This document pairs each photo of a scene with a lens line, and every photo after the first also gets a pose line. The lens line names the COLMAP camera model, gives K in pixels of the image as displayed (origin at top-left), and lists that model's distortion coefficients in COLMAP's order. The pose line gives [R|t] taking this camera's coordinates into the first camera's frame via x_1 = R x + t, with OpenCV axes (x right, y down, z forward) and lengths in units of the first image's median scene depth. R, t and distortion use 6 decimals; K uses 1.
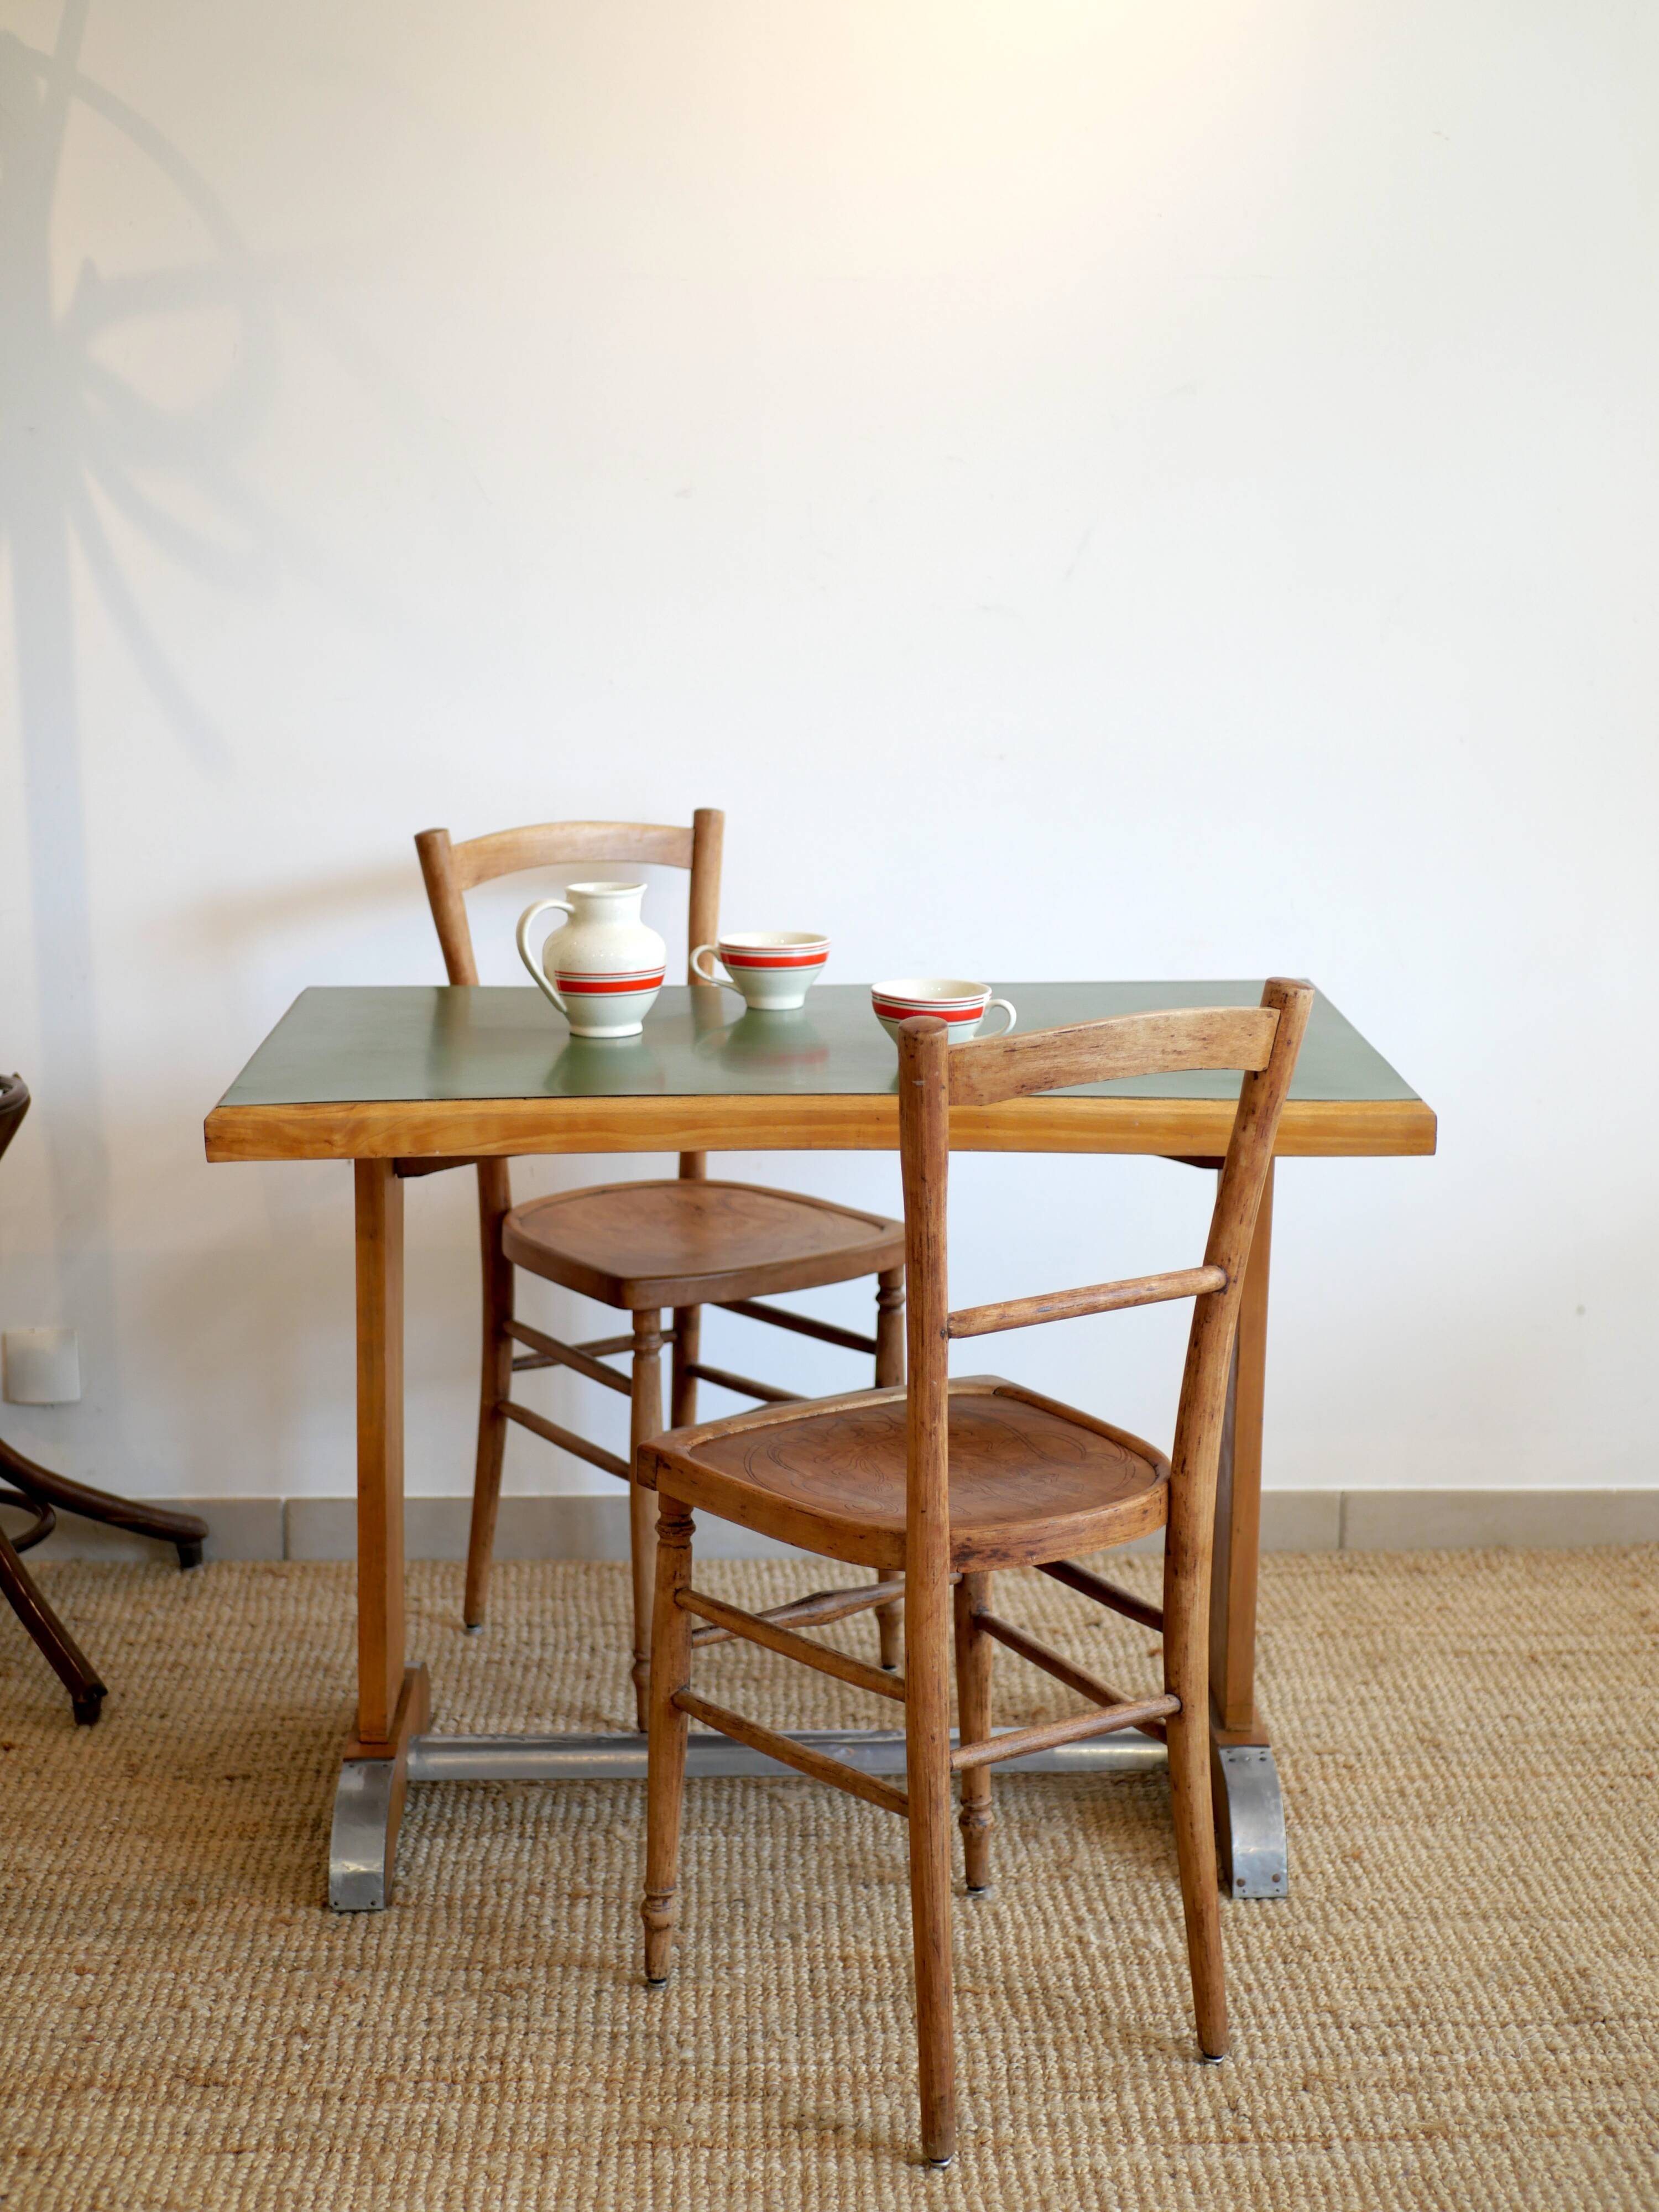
lens RADIAL K [[3355.3, 0, 857.4], [0, 3355.3, 1104.2], [0, 0, 1]] dist [0.006070, -0.092765]
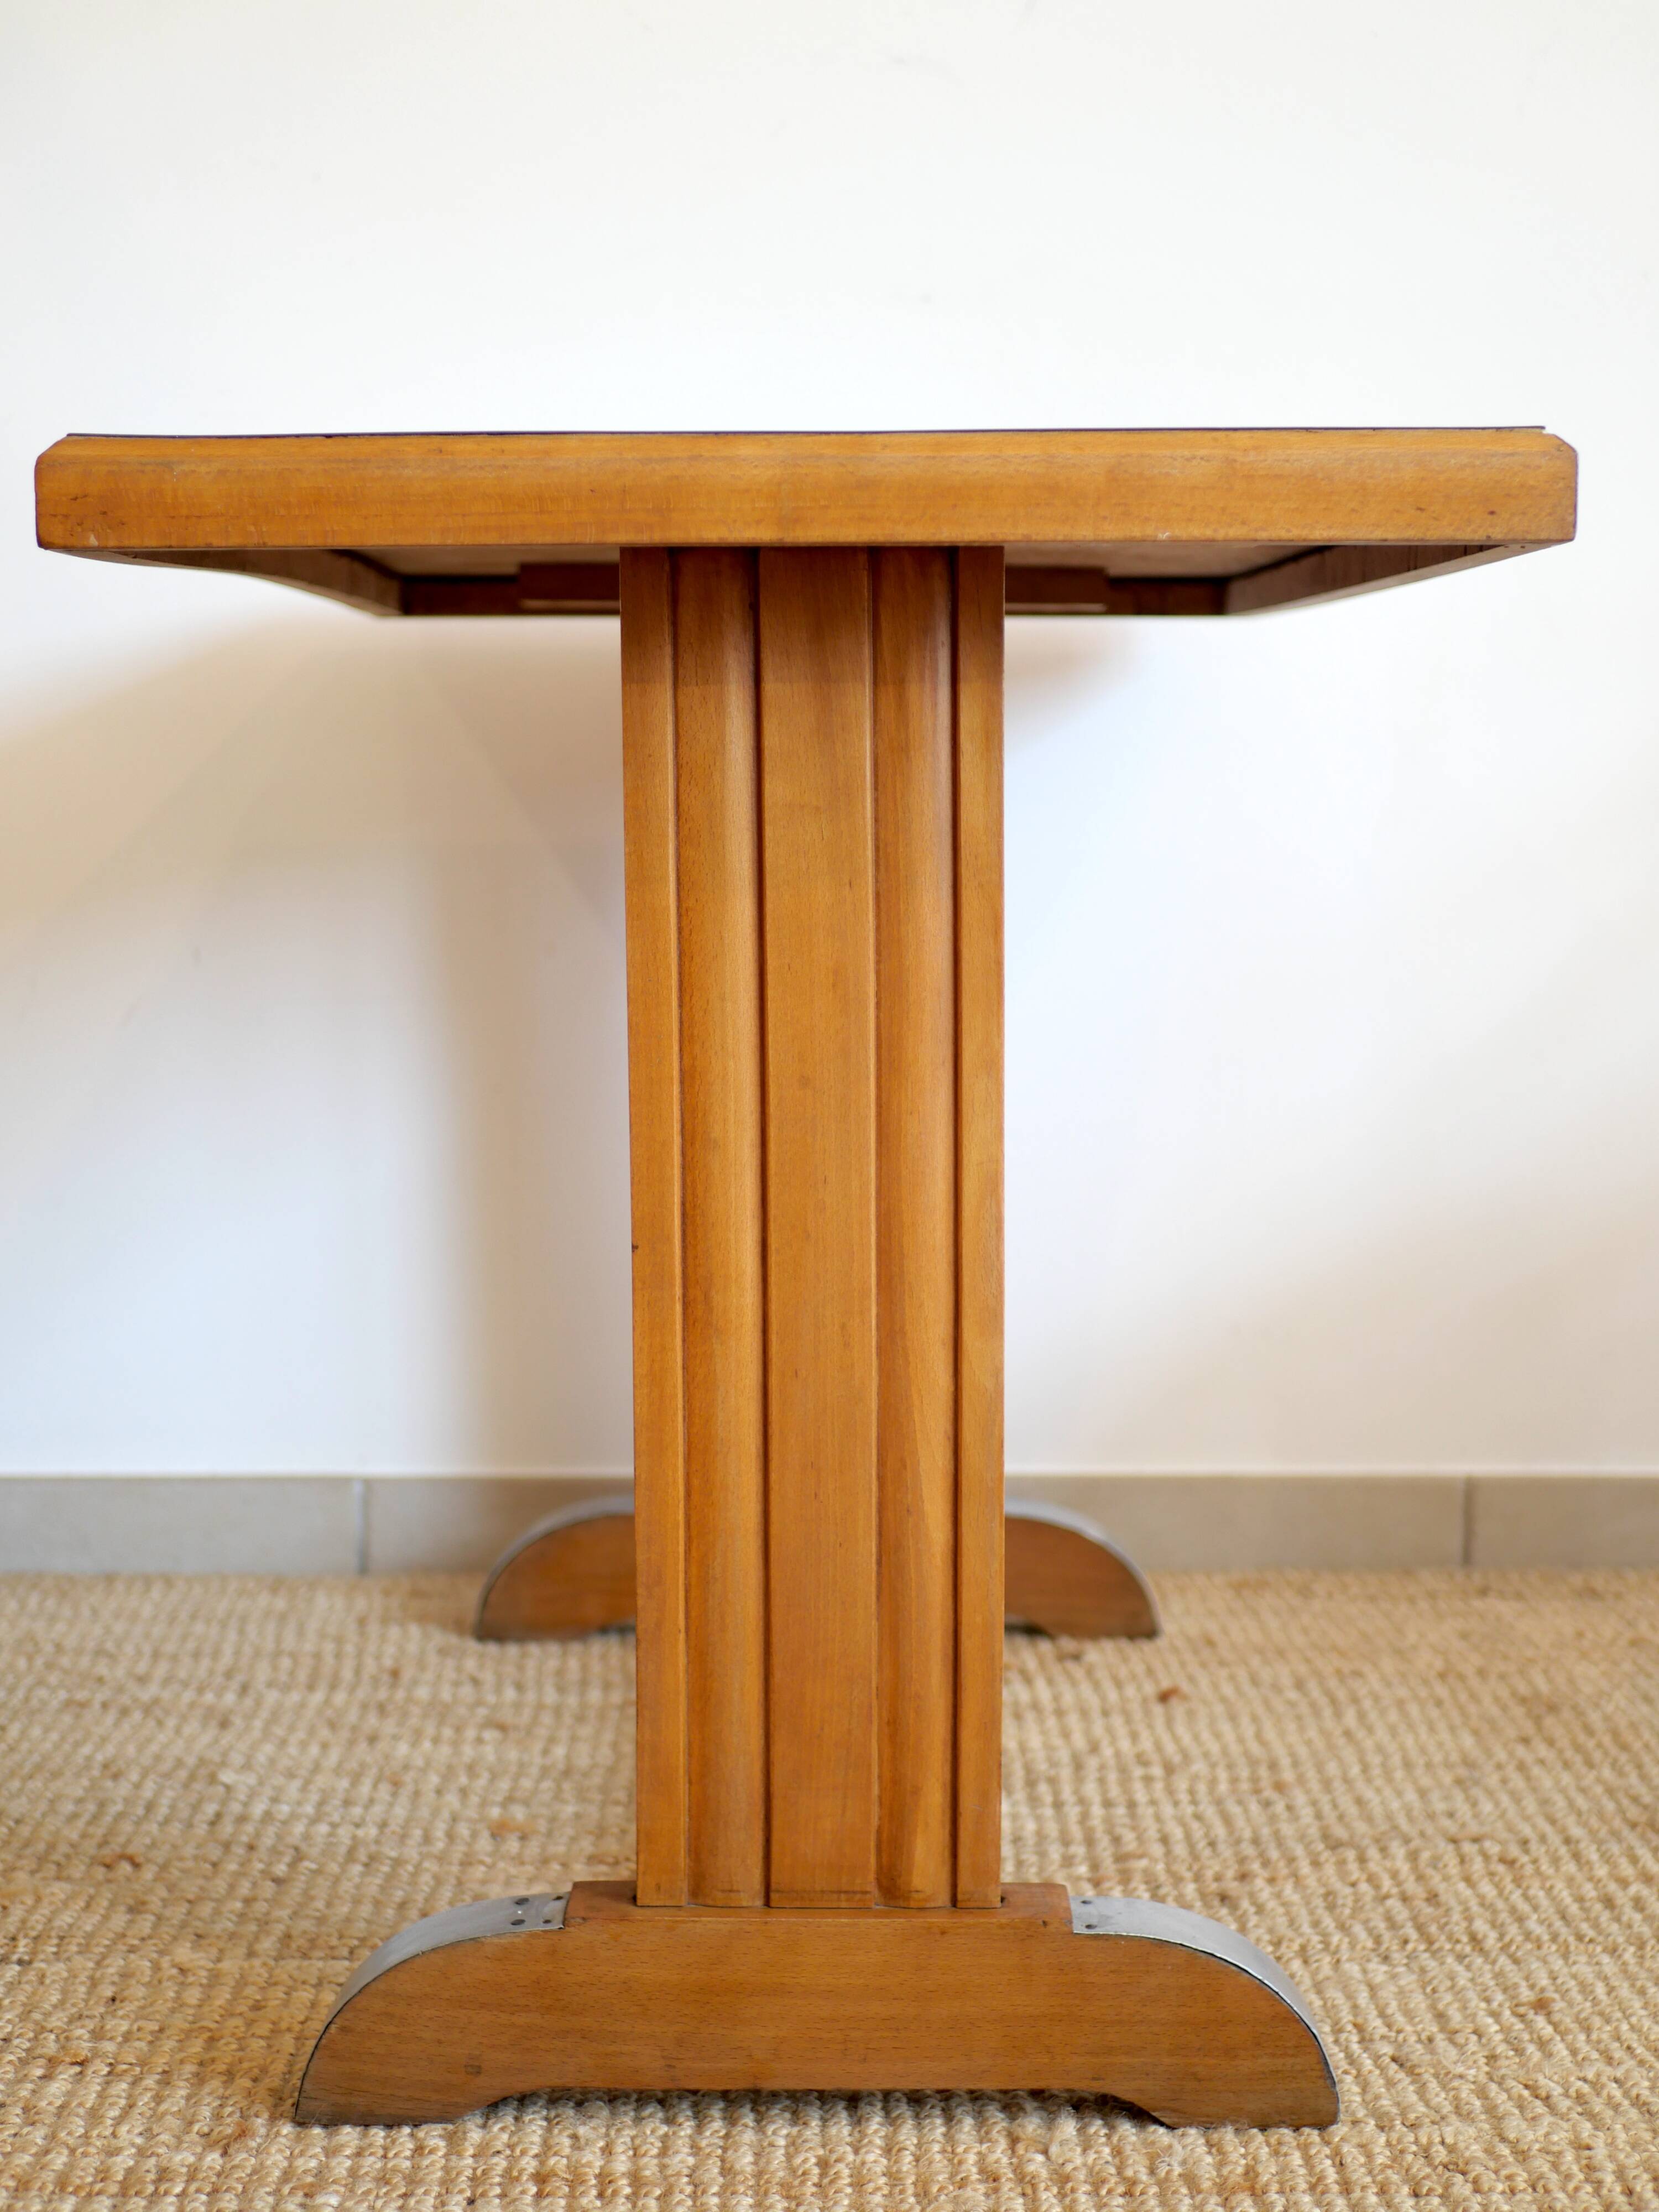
lens RADIAL K [[3362.9, 0, 839.3], [0, 3362.9, 1112.6], [0, 0, 1]] dist [0.008889, -0.035777]
pose [[0.999835, 0.002833, -0.017938, 0.047262], [-0.004321, 0.996501, -0.083469, 0.130266], [0.017639, 0.083532, 0.996349, 0.459845]]
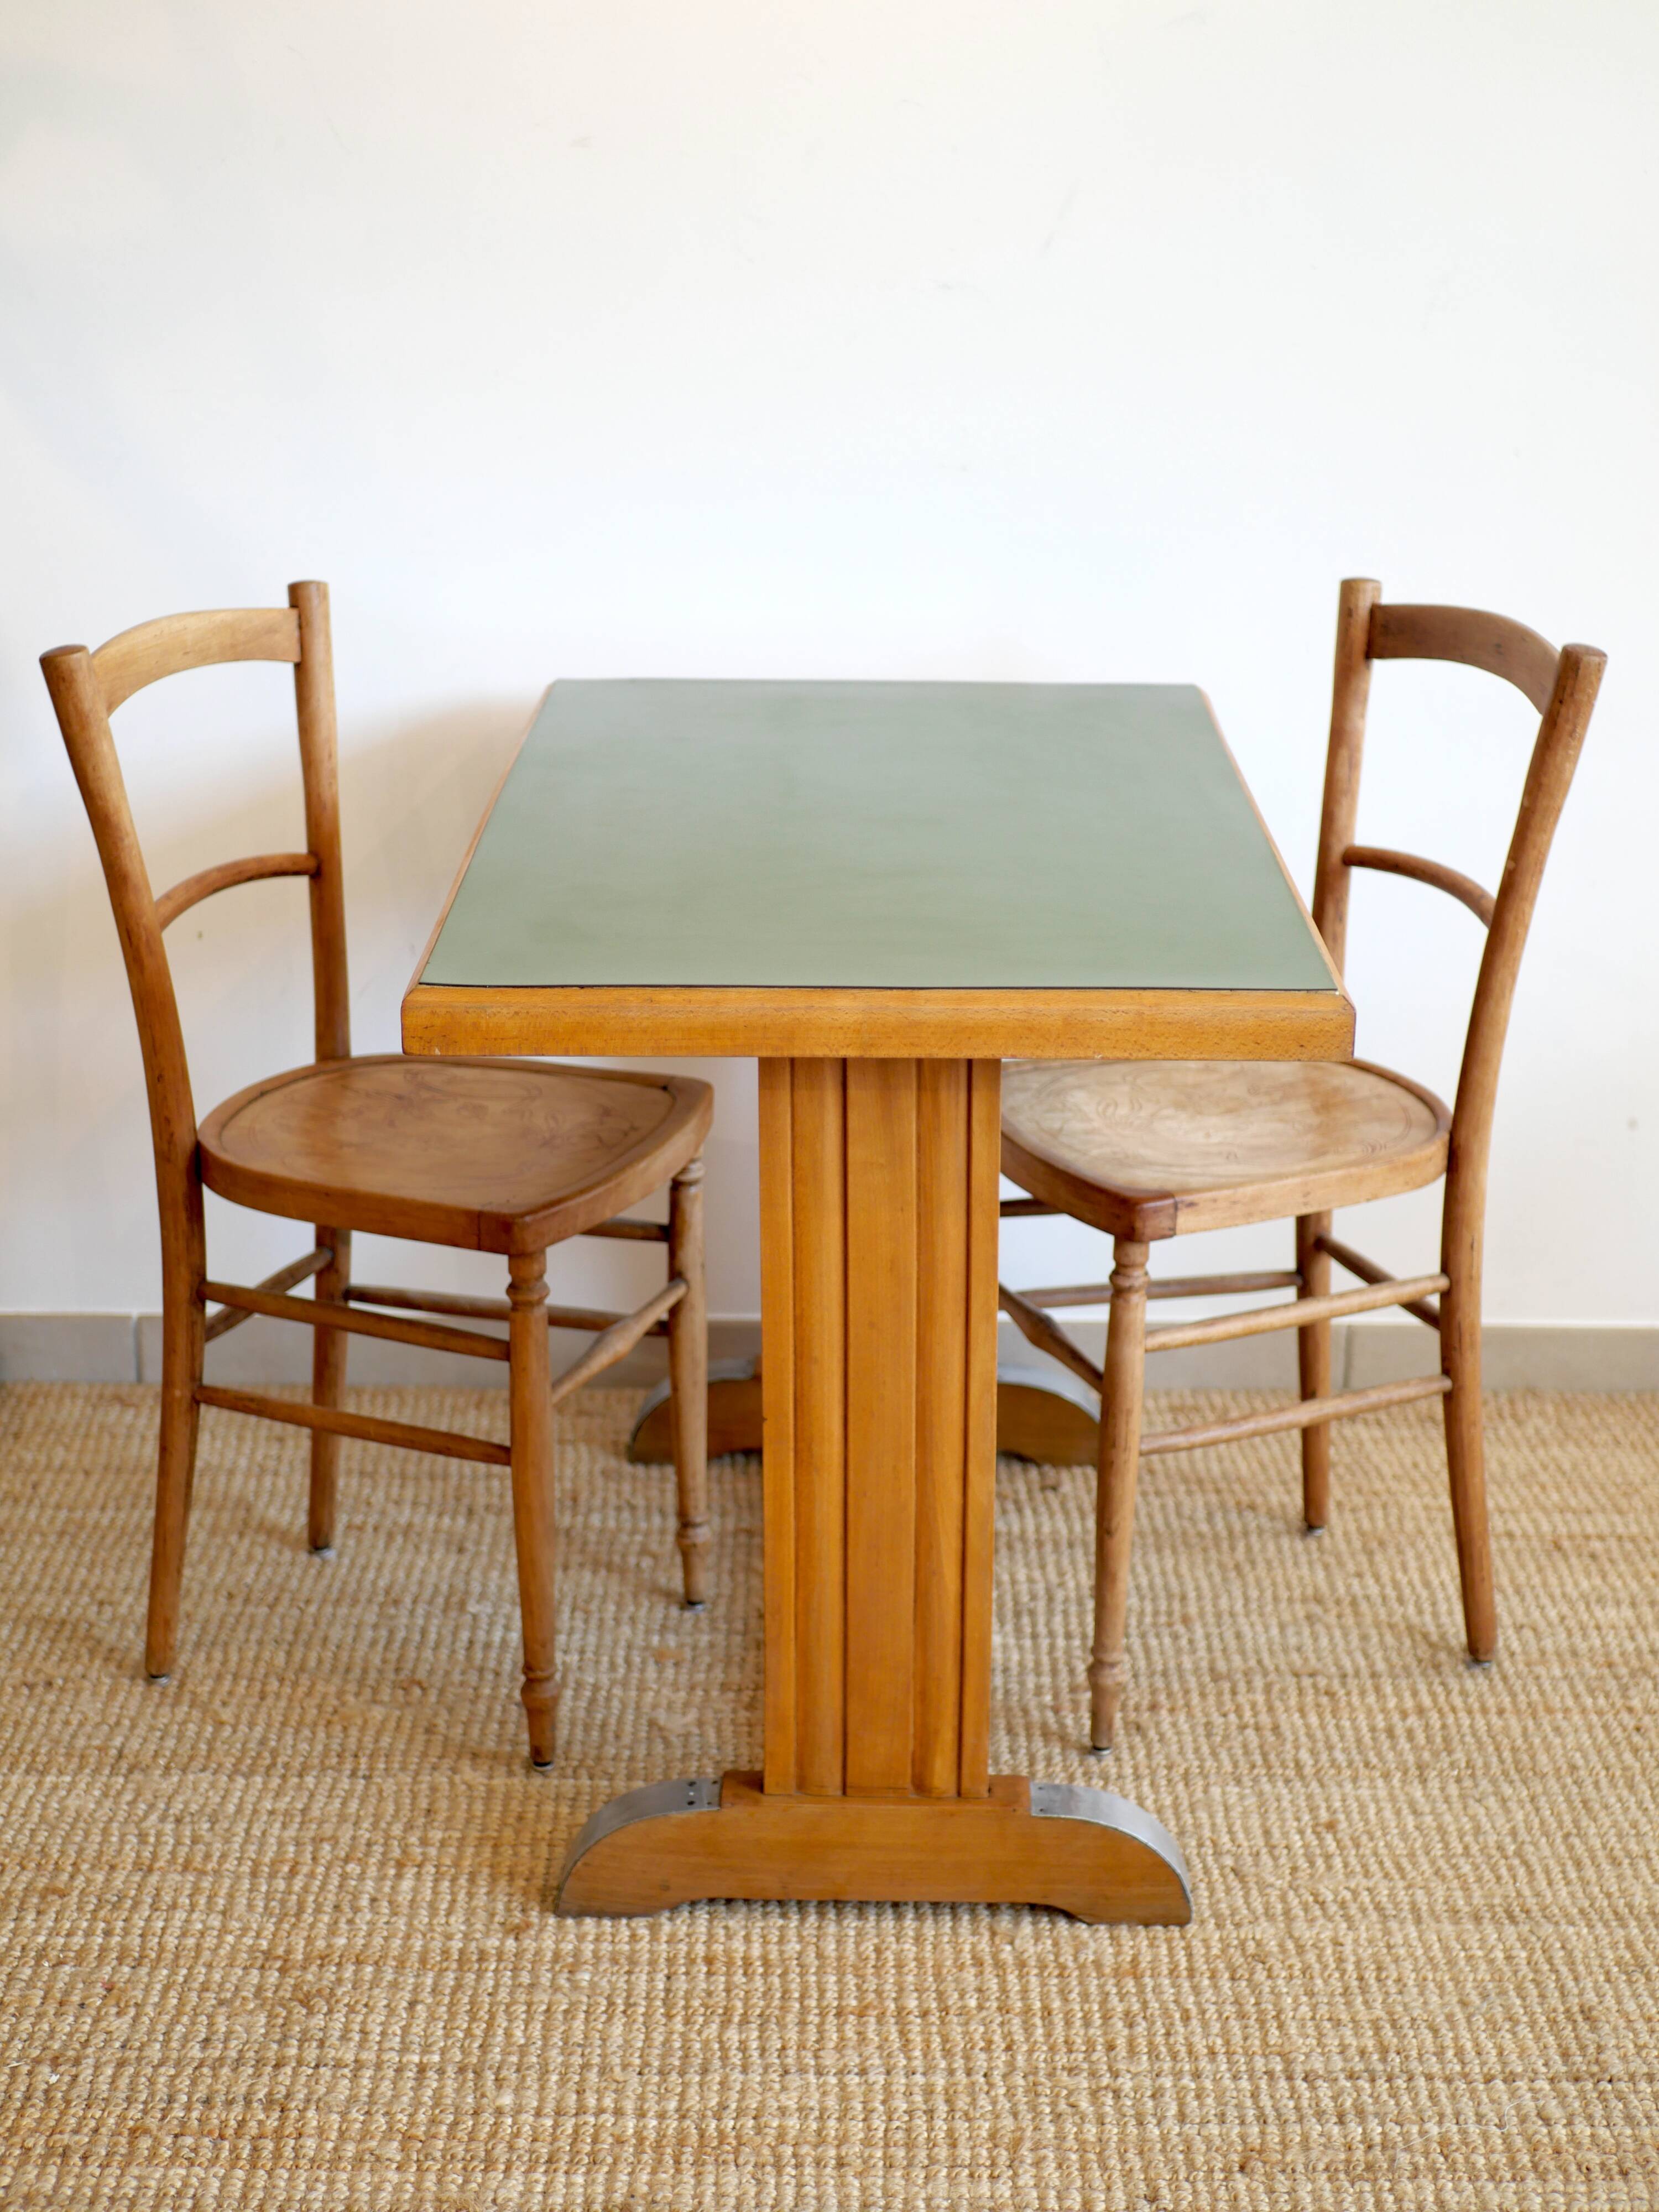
lens RADIAL K [[3362.9, 0, 839.3], [0, 3362.9, 1112.6], [0, 0, 1]] dist [0.008889, -0.035777]
pose [[0.999500, 0.015385, -0.027622, 0.046615], [-0.011824, 0.992115, 0.124773, -0.059976], [0.029324, -0.124384, 0.991801, 0.179934]]
